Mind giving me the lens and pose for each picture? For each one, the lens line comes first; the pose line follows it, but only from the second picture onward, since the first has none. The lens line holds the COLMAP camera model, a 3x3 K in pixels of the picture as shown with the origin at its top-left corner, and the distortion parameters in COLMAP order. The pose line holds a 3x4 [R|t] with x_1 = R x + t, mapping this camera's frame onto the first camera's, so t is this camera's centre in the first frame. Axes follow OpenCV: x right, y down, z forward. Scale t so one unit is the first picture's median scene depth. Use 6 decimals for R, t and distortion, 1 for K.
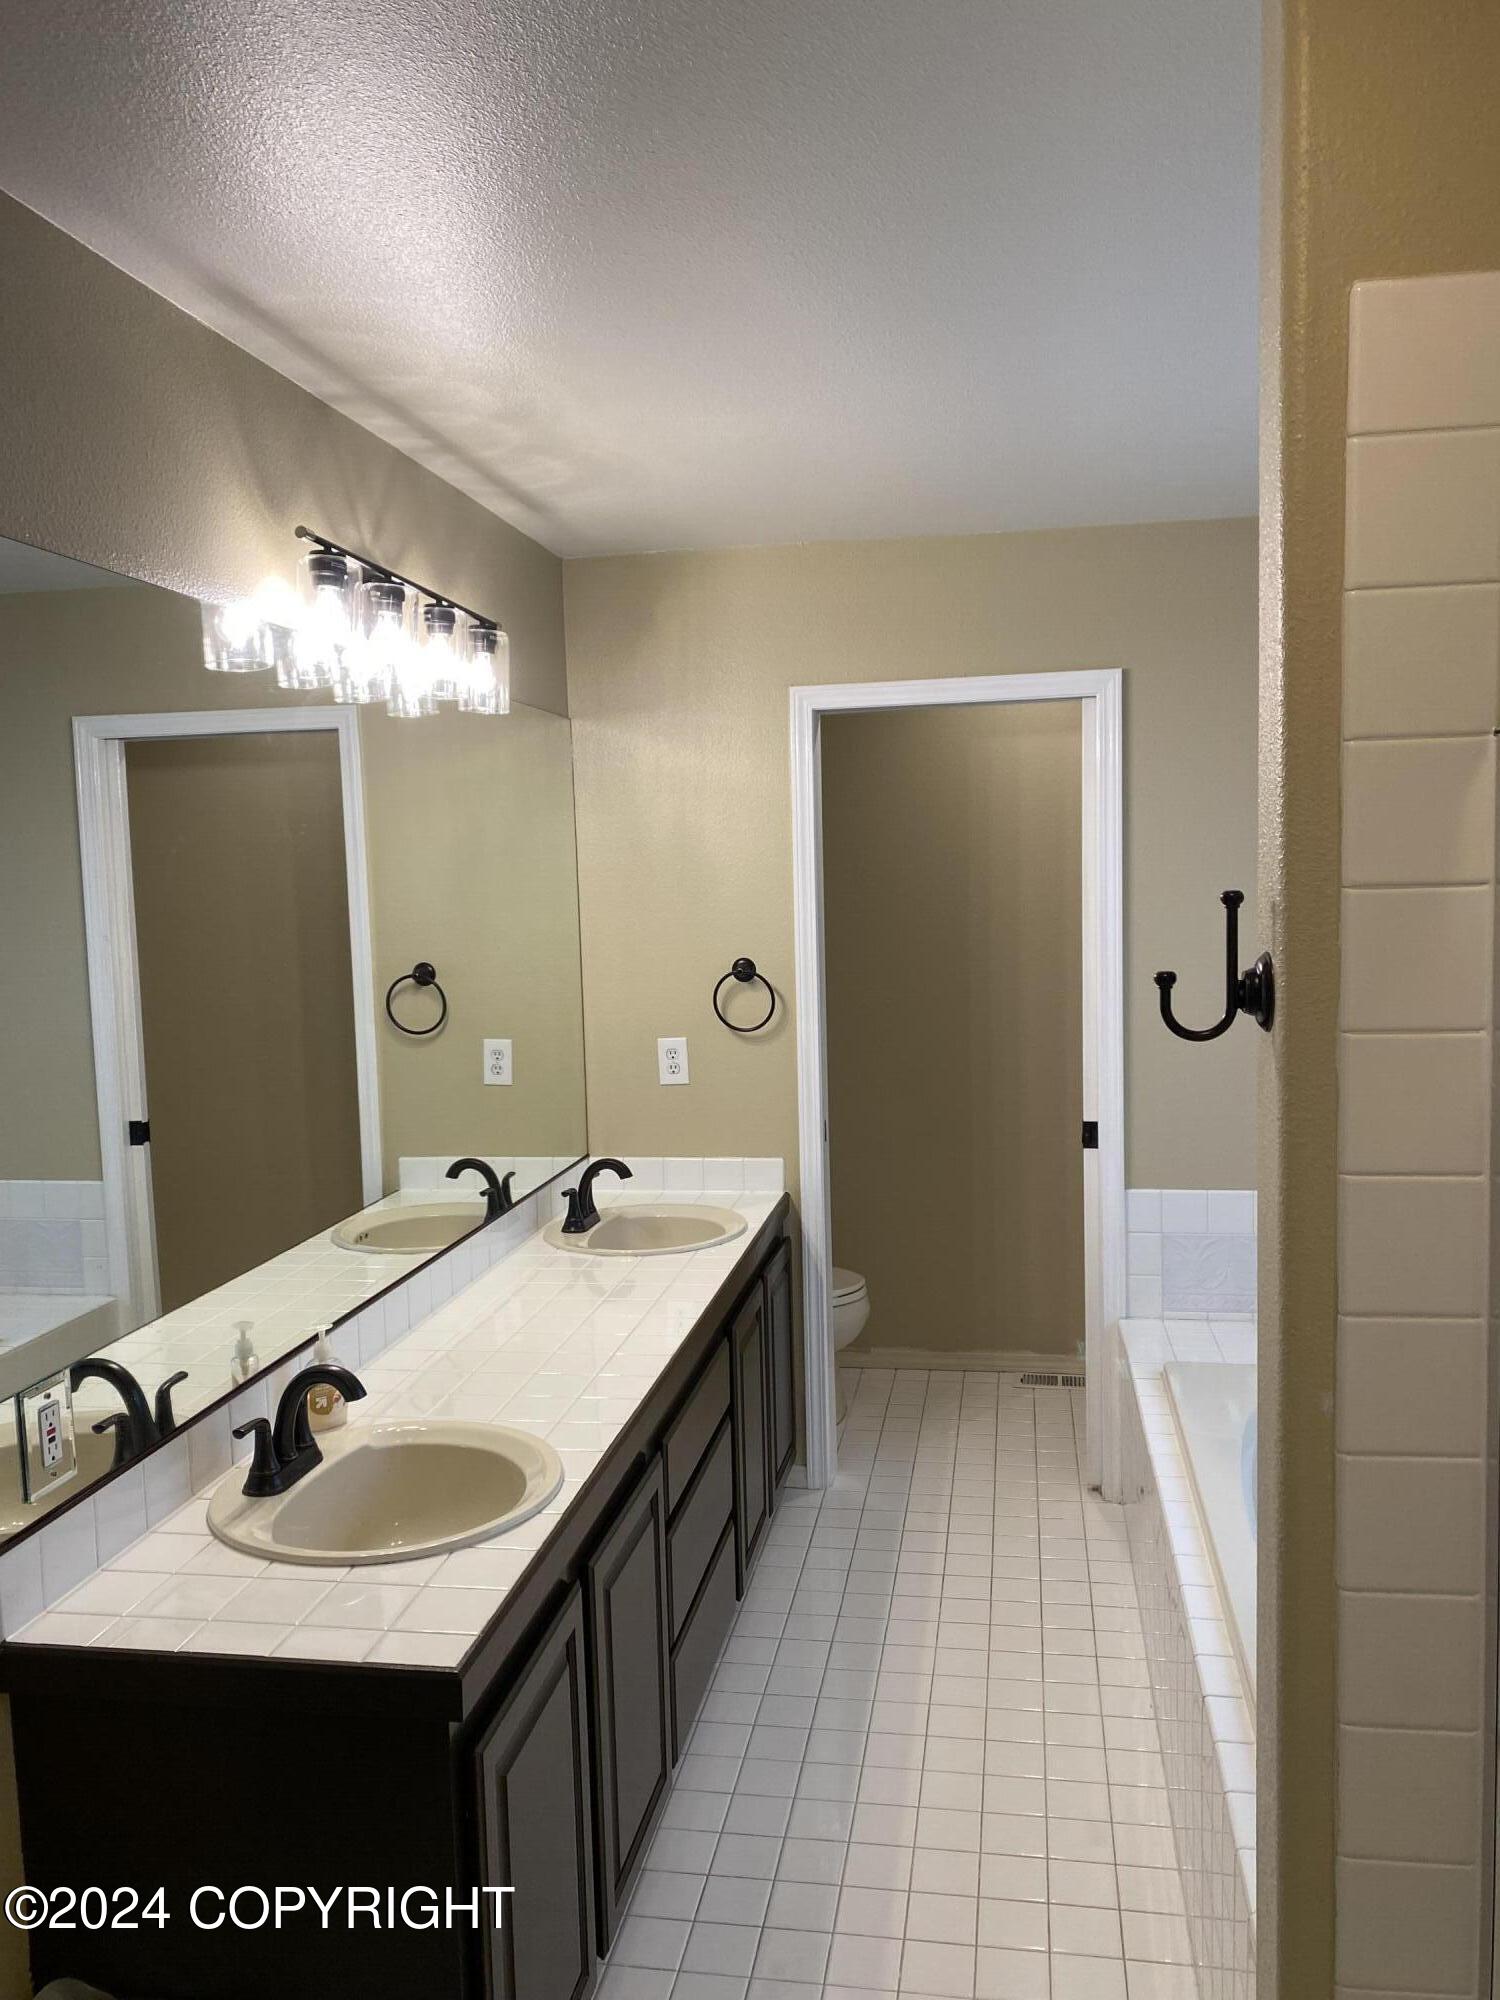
lens RADIAL K [[1542.4, 0, 749.0], [0, 1542.4, 996.3], [0, 0, 1]] dist [0.083627, -0.116860]
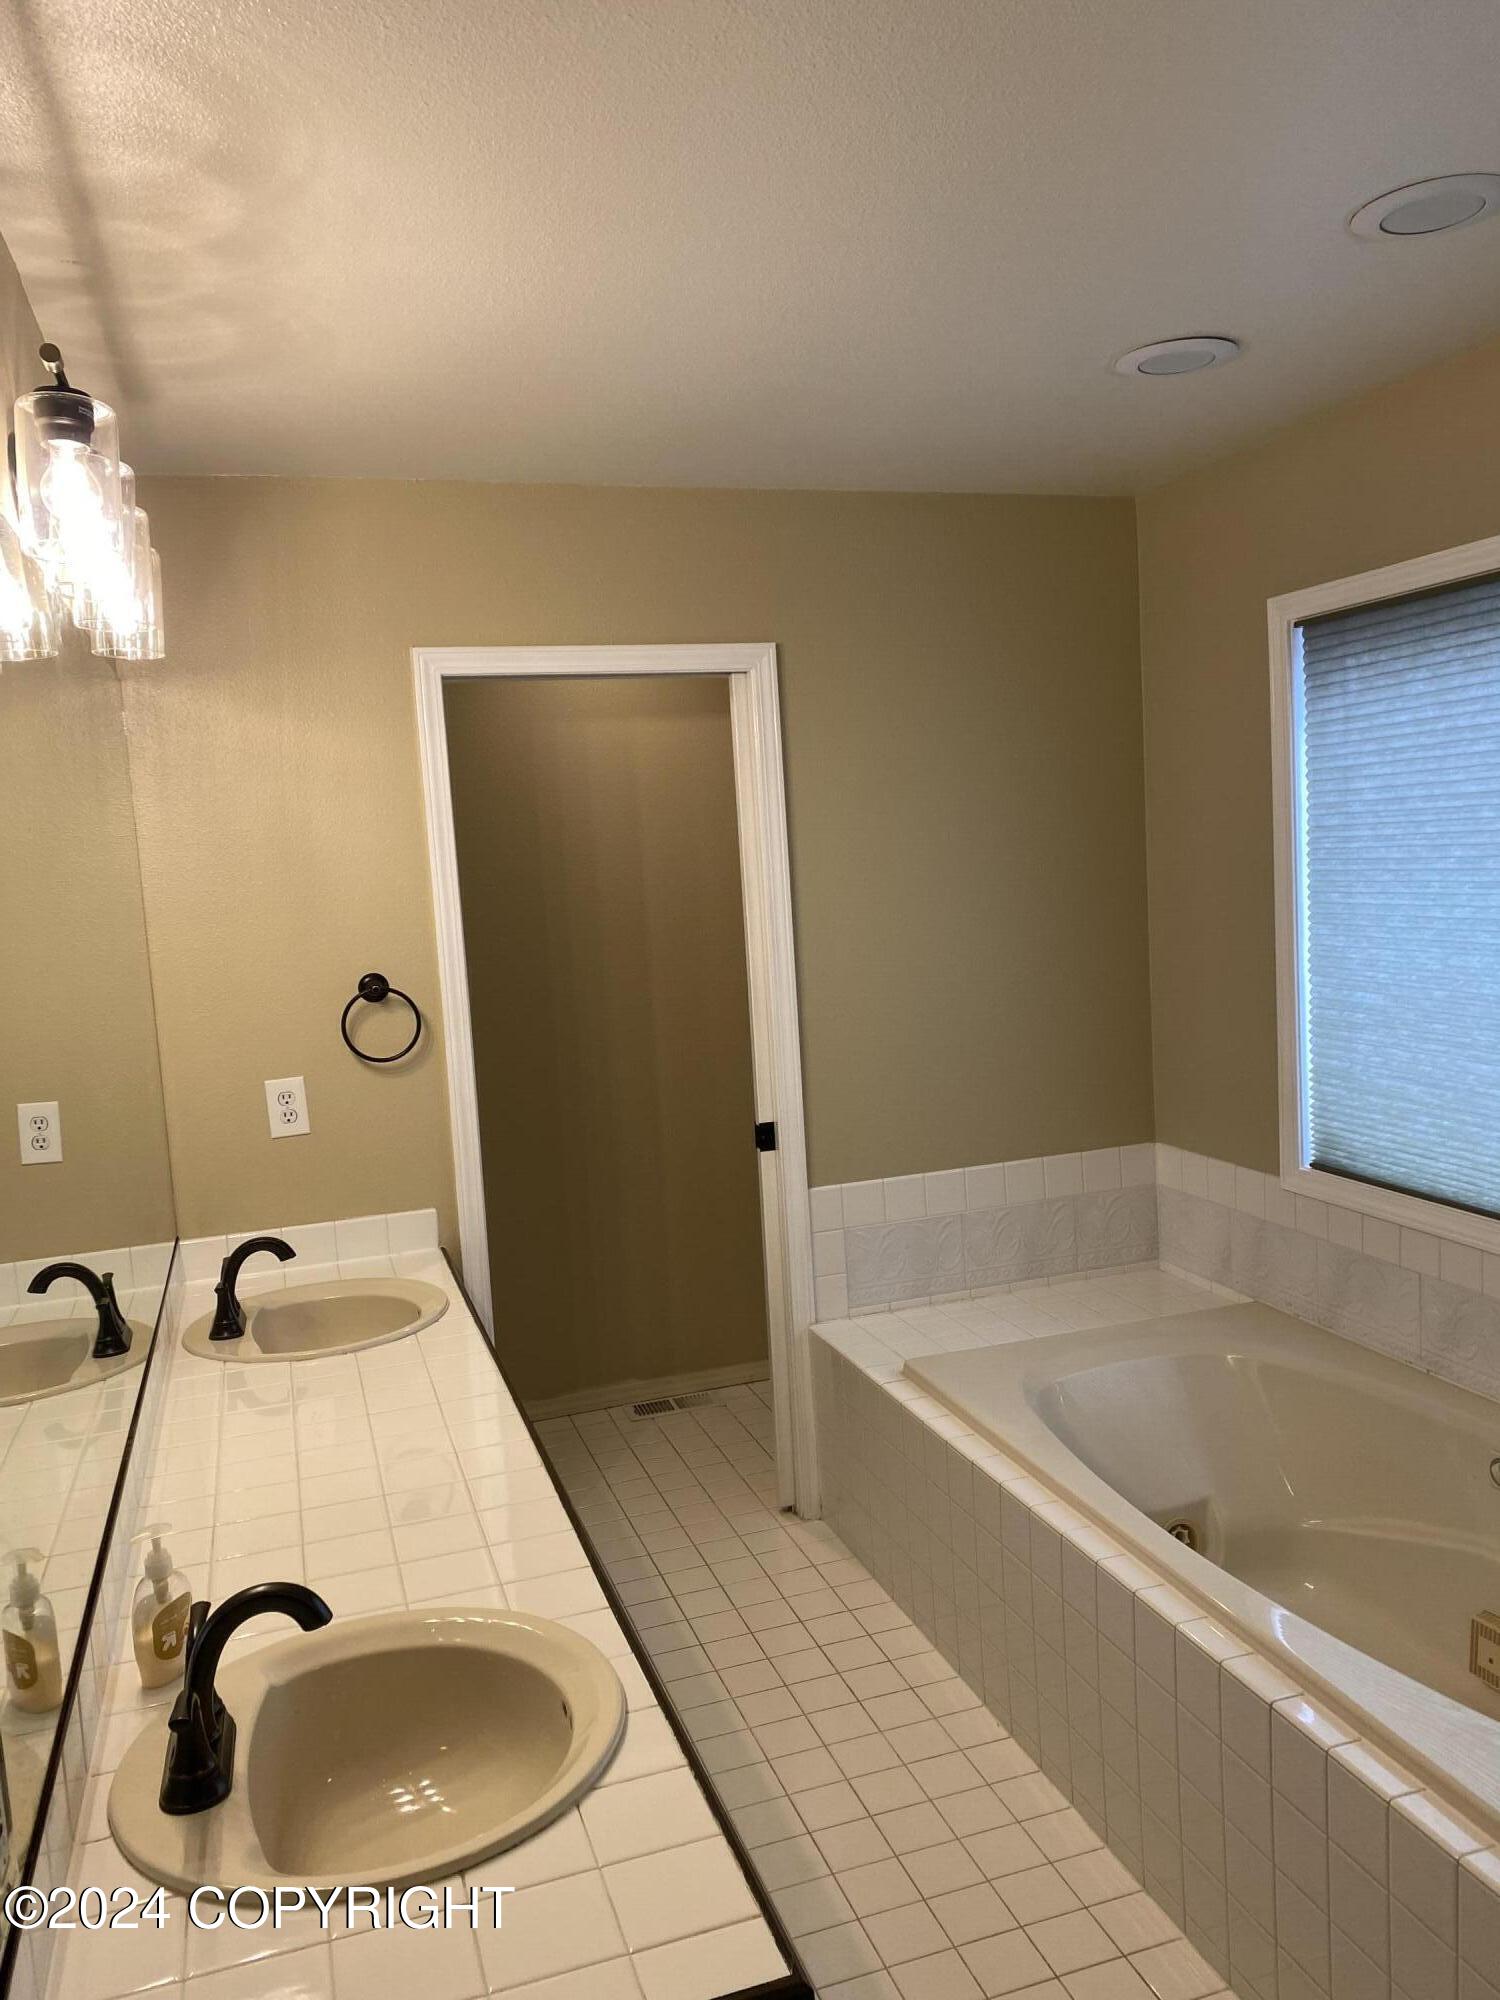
lens RADIAL K [[1542.4, 0, 766.9], [0, 1542.4, 998.0], [0, 0, 1]] dist [0.083627, -0.116860]
pose [[0.878099, -0.071029, 0.473178, -0.219761], [0.076006, 0.997070, 0.008624, -0.002956], [-0.472404, 0.028391, 0.880925, 0.169616]]
